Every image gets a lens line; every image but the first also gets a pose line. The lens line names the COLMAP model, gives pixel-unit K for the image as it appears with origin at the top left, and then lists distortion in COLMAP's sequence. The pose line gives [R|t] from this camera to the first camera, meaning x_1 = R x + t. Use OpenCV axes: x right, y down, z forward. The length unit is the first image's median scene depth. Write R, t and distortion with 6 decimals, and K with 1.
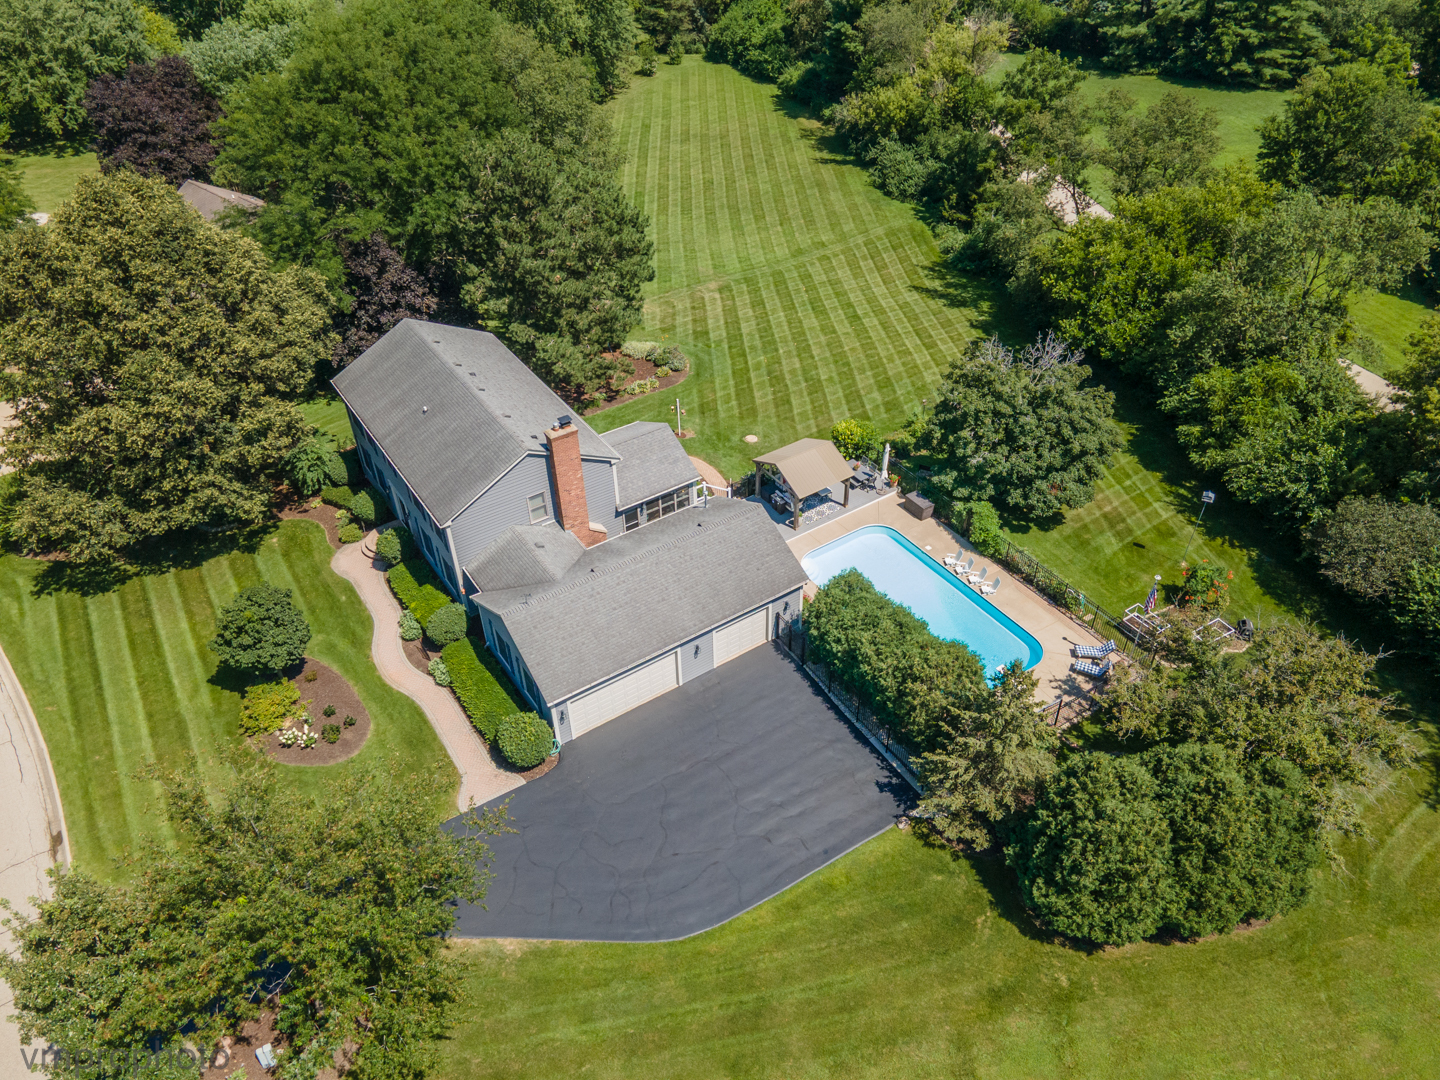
lens RADIAL K [[1045.3, 0, 727.4], [0, 1045.3, 534.8], [0, 0, 1]] dist [0.044660, -0.008379]
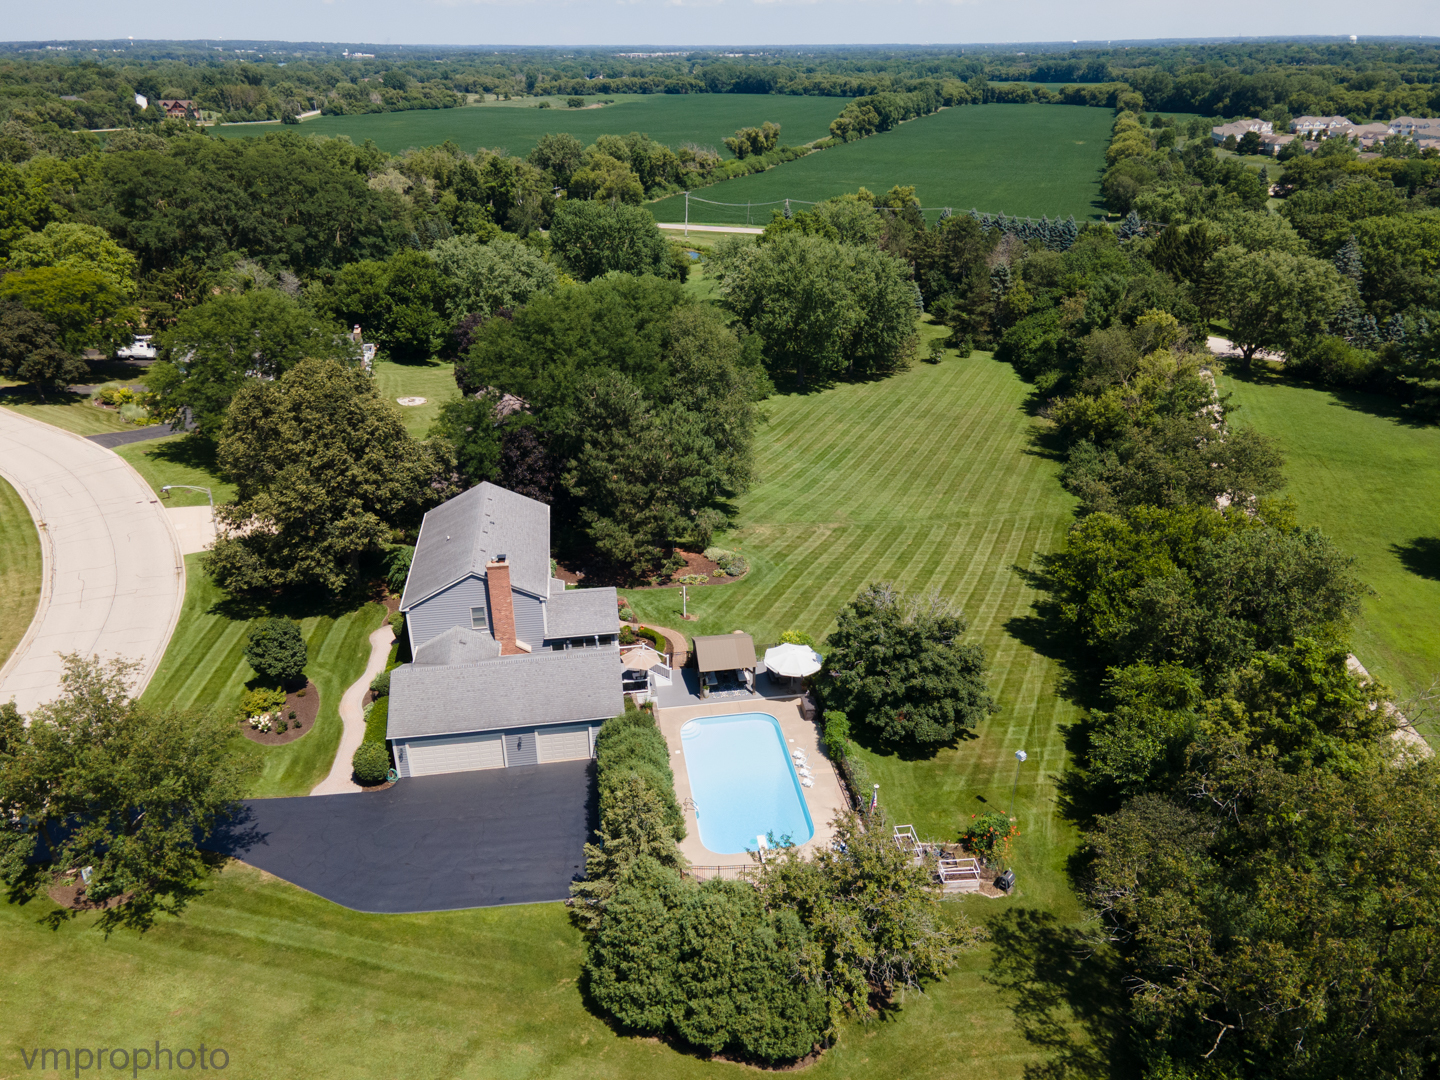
lens RADIAL K [[1045.3, 0, 727.4], [0, 1045.3, 534.8], [0, 0, 1]] dist [0.044660, -0.008379]
pose [[0.904938, 0.188291, -0.381620, 0.587478], [-0.274269, 0.943742, -0.184734, 0.033867], [0.325367, 0.271840, 0.905671, -0.155246]]
